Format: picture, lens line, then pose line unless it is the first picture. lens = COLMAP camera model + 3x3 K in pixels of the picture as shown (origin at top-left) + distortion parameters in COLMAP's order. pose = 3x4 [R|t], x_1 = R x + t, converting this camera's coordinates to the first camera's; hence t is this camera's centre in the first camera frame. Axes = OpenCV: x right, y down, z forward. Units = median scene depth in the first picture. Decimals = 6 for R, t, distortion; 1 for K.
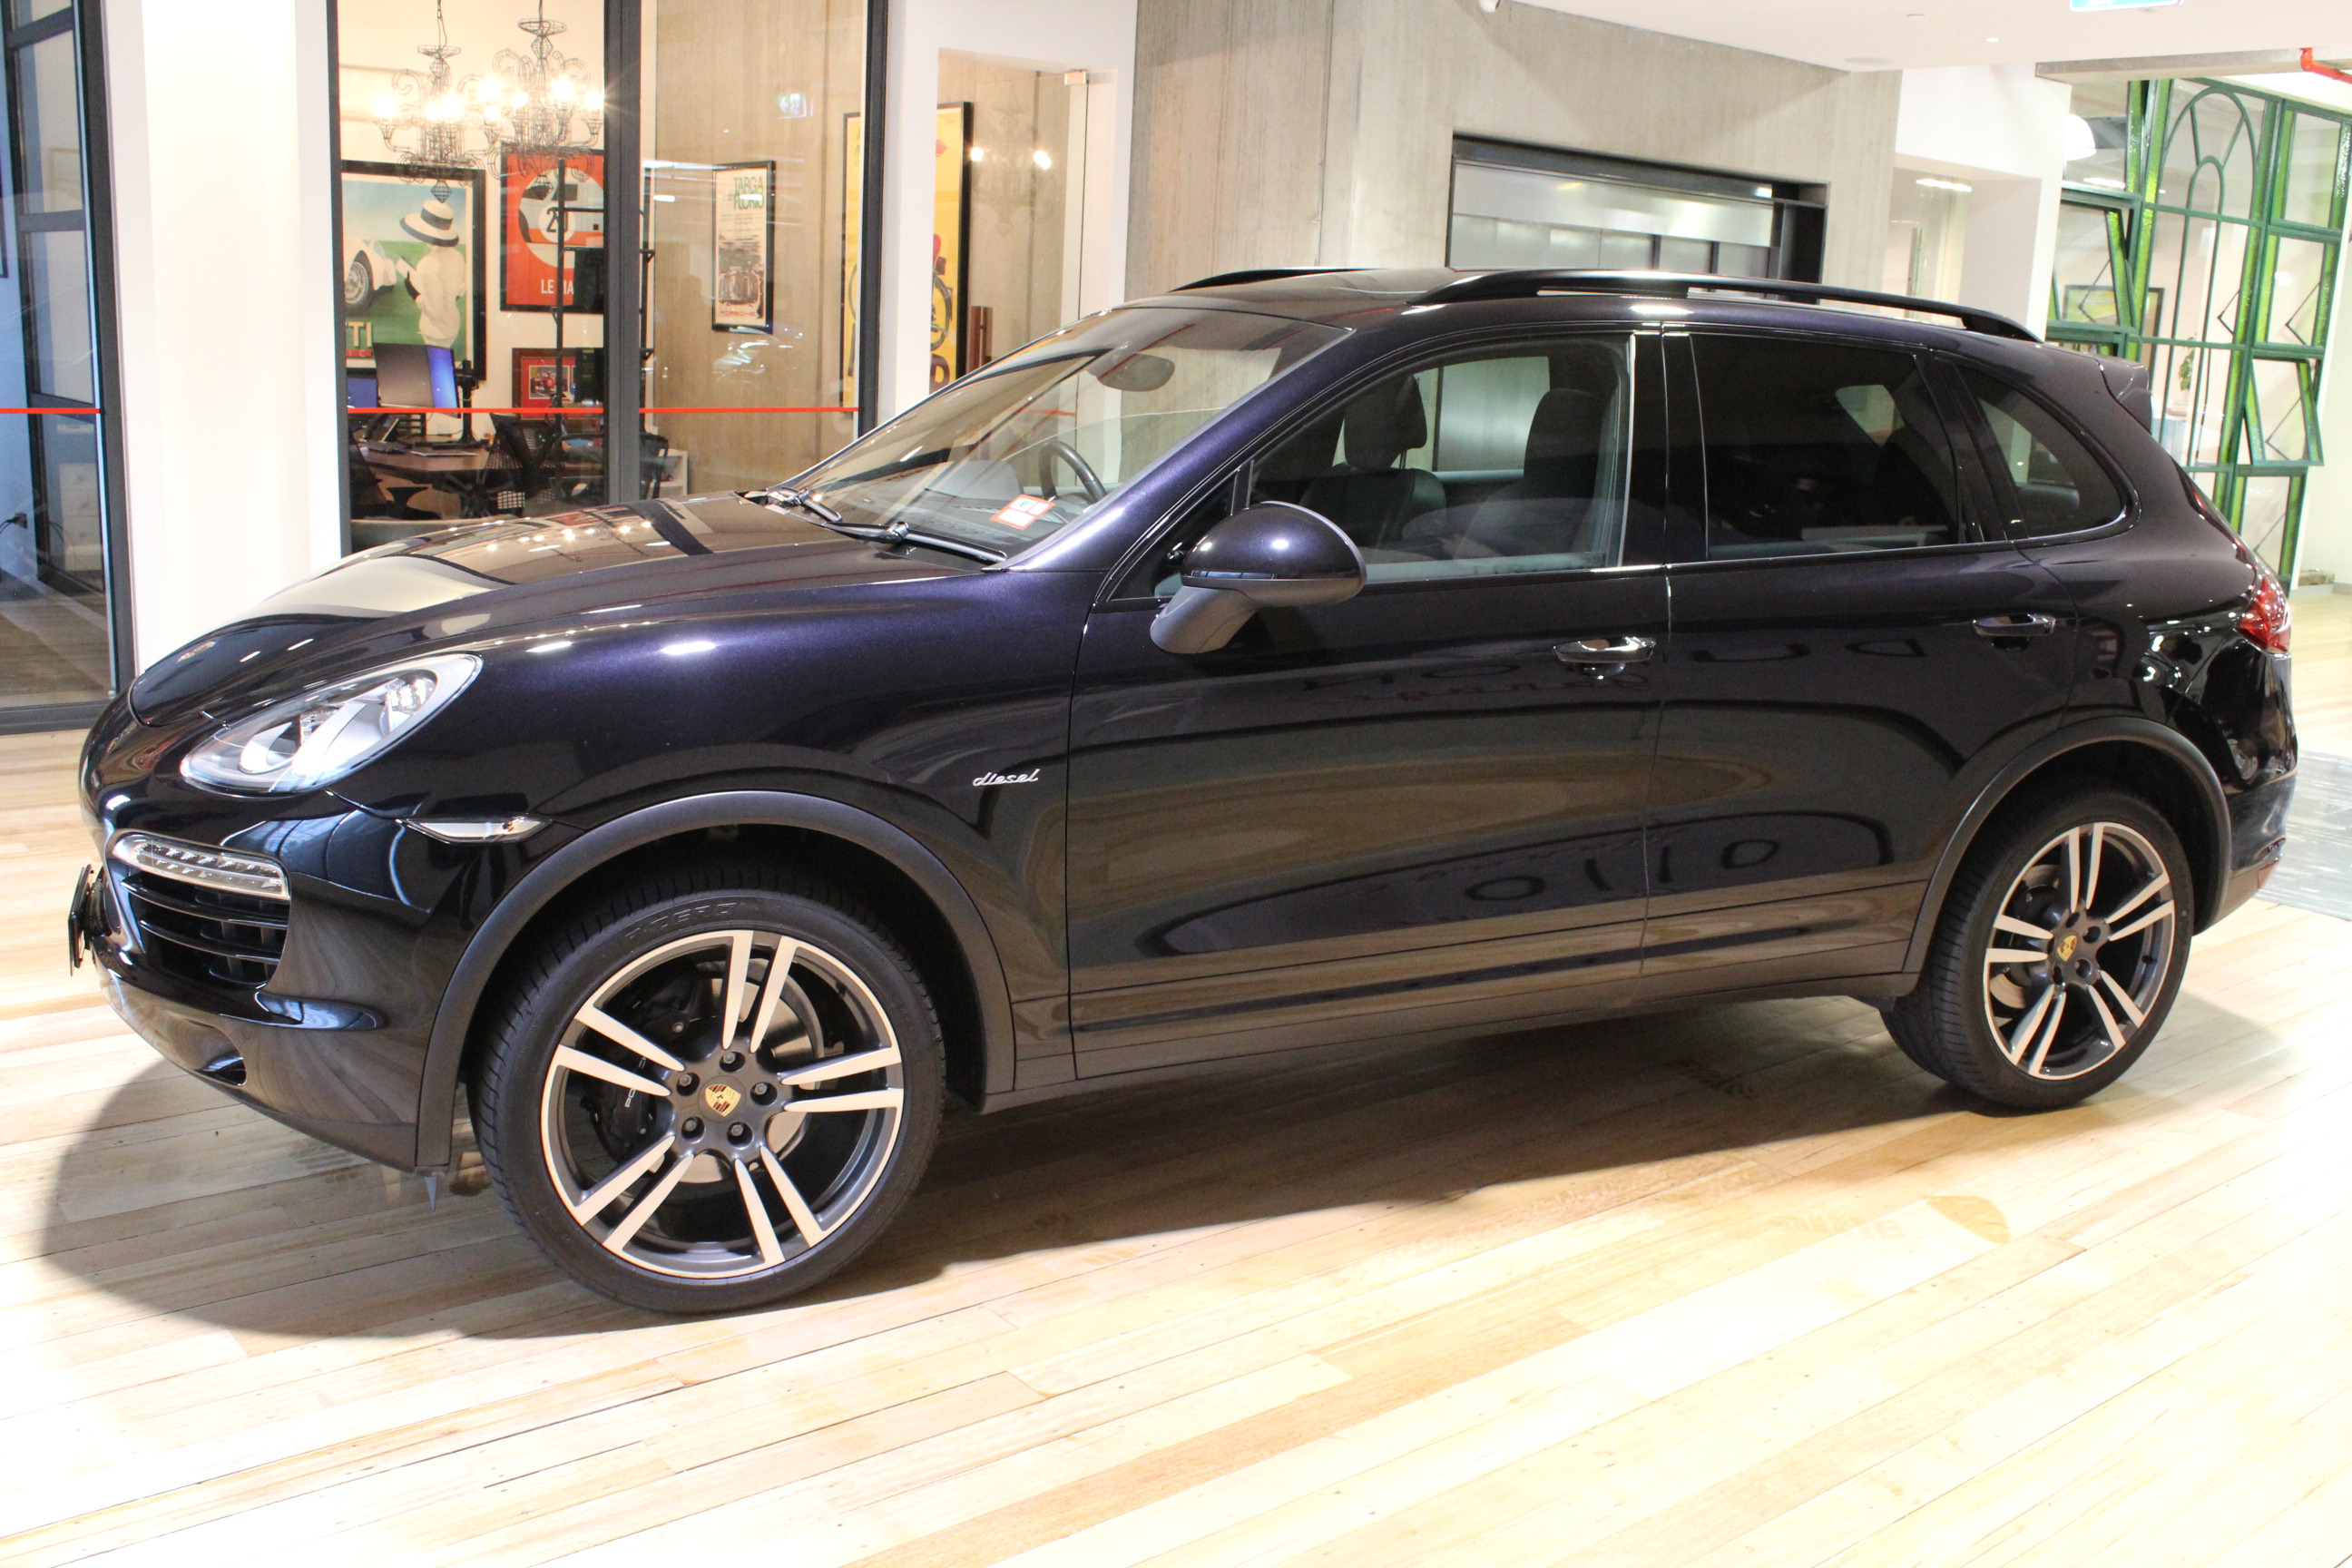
lens RADIAL K [[2133.6, 0, 1221.3], [0, 2133.6, 819.8], [0, 0, 1]] dist [-0.158620, 0.169919]
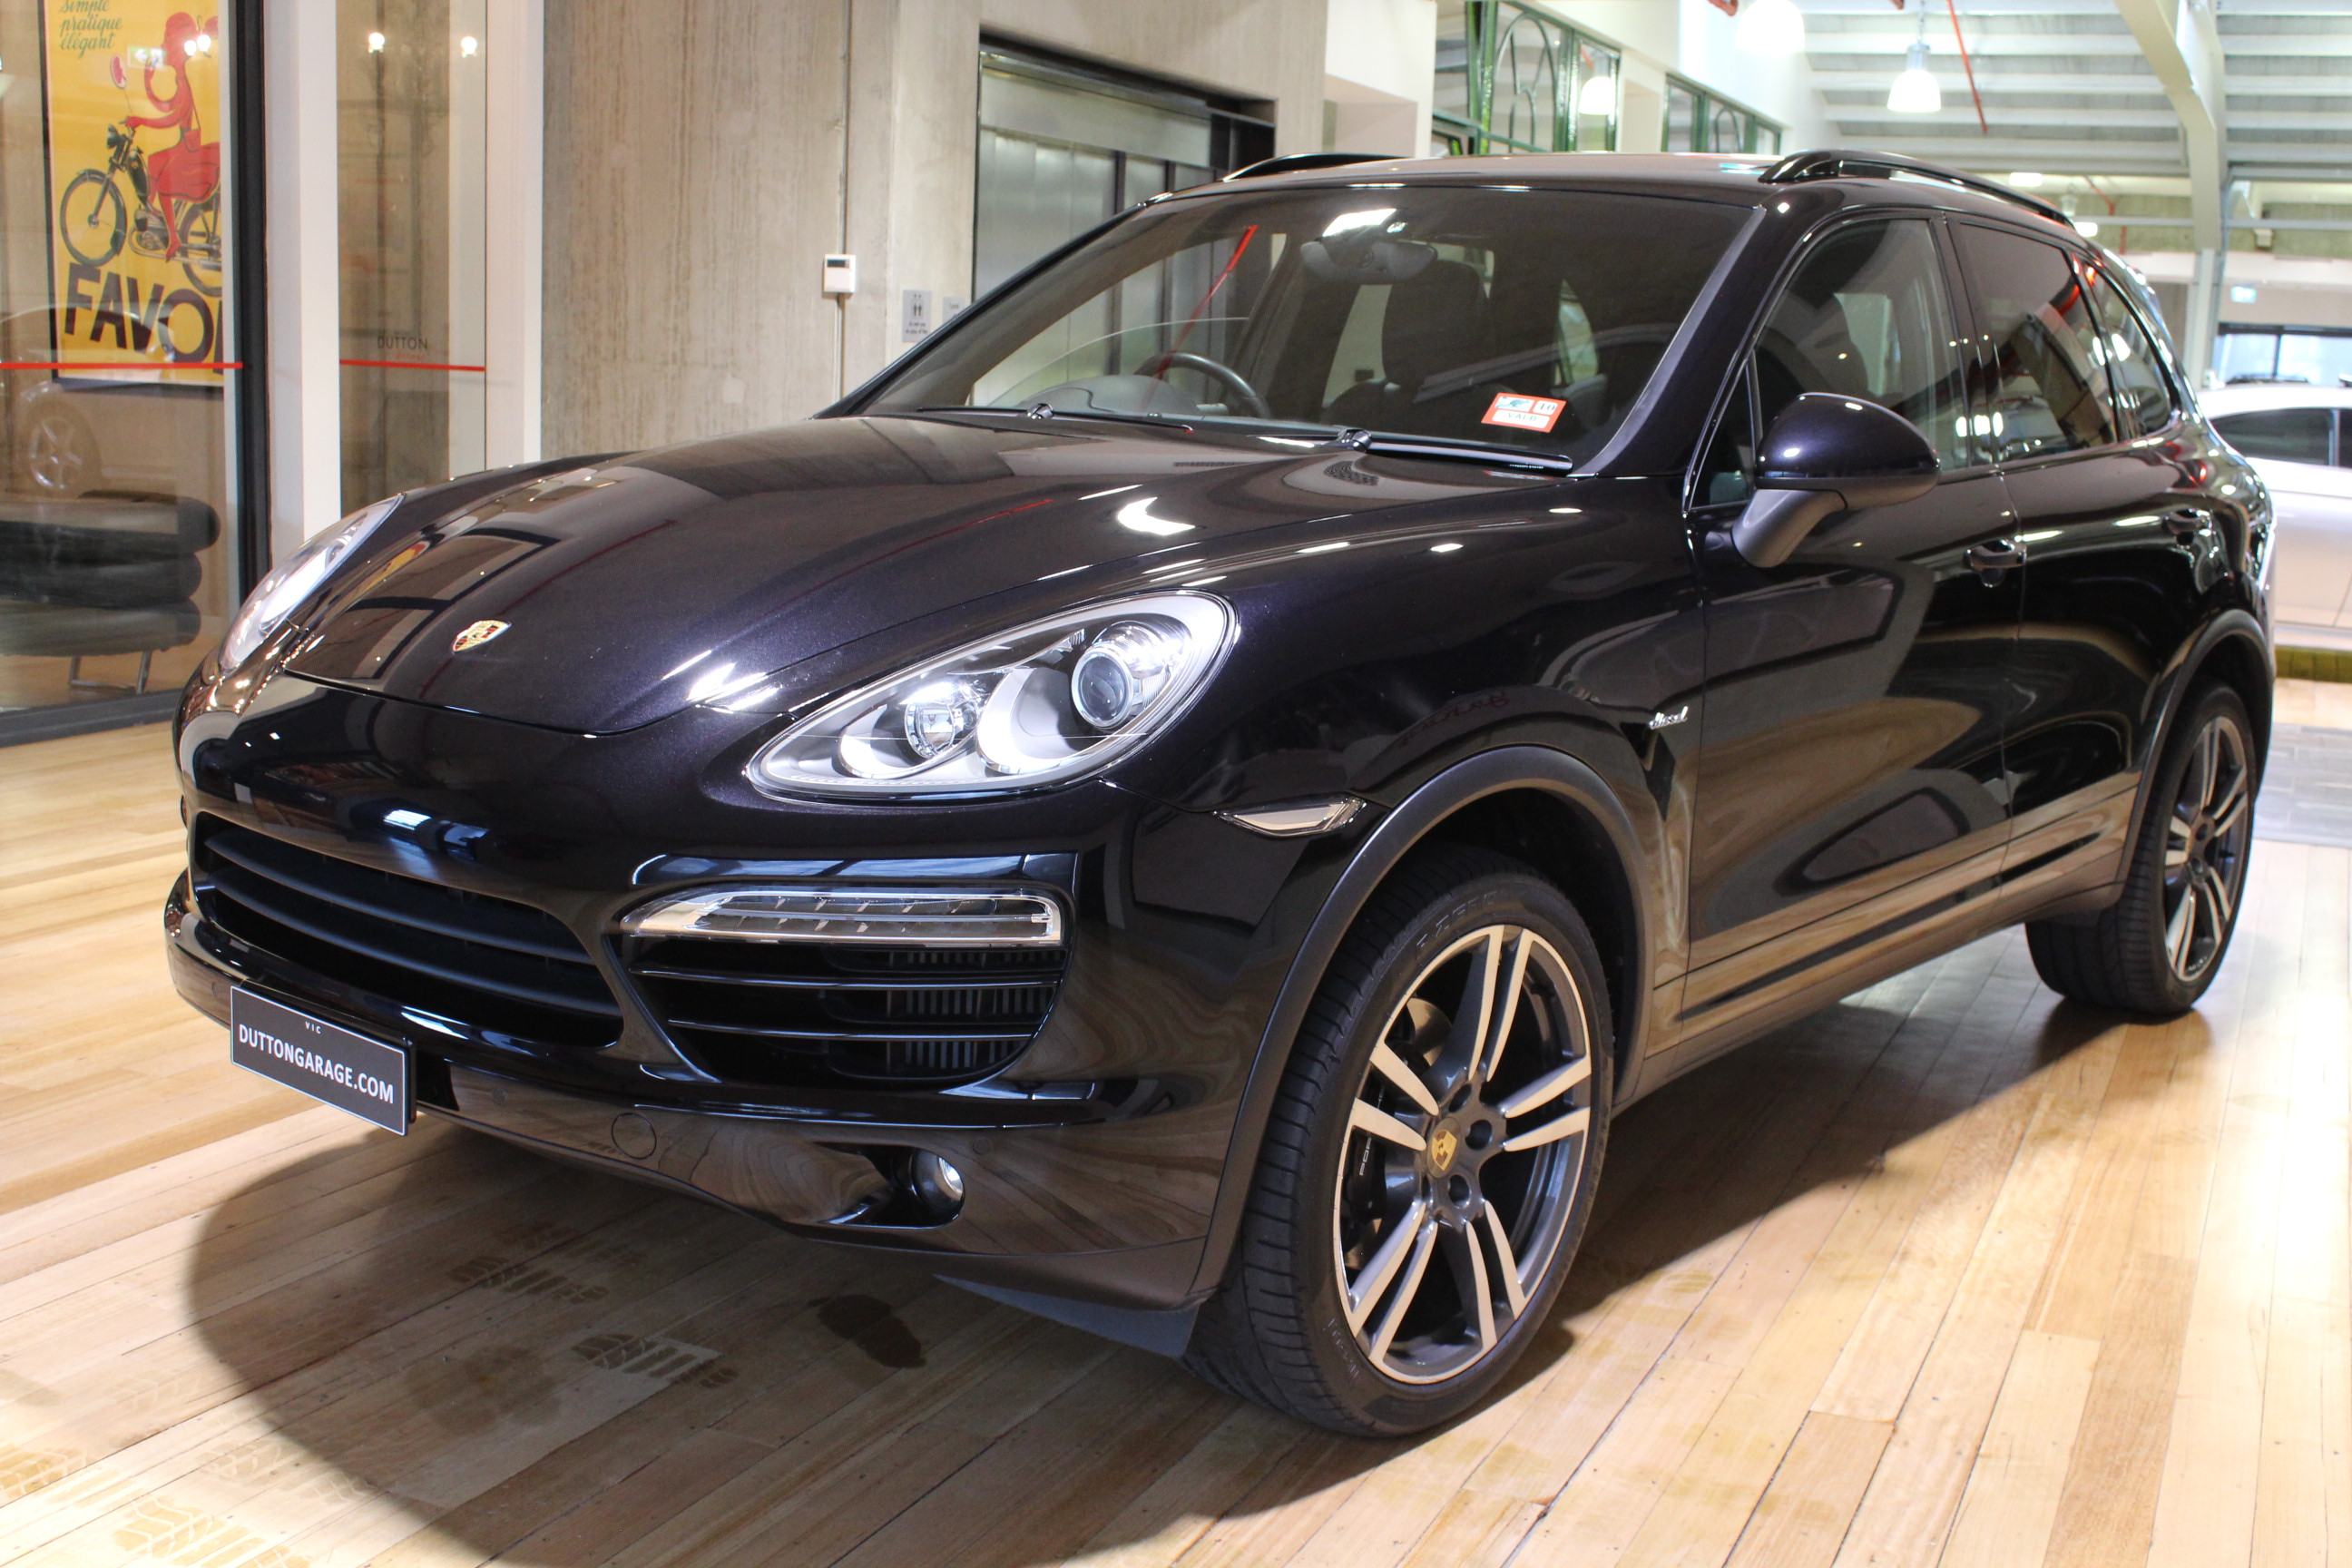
lens RADIAL K [[2516.8, 0, 1241.0], [0, 2516.8, 785.0], [0, 0, 1]] dist [-0.128625, 0.170311]
pose [[0.896109, -0.085167, 0.435585, -0.663938], [0.101051, 0.994791, -0.013382, 0.002827], [-0.432177, 0.056008, 0.900048, 0.176995]]
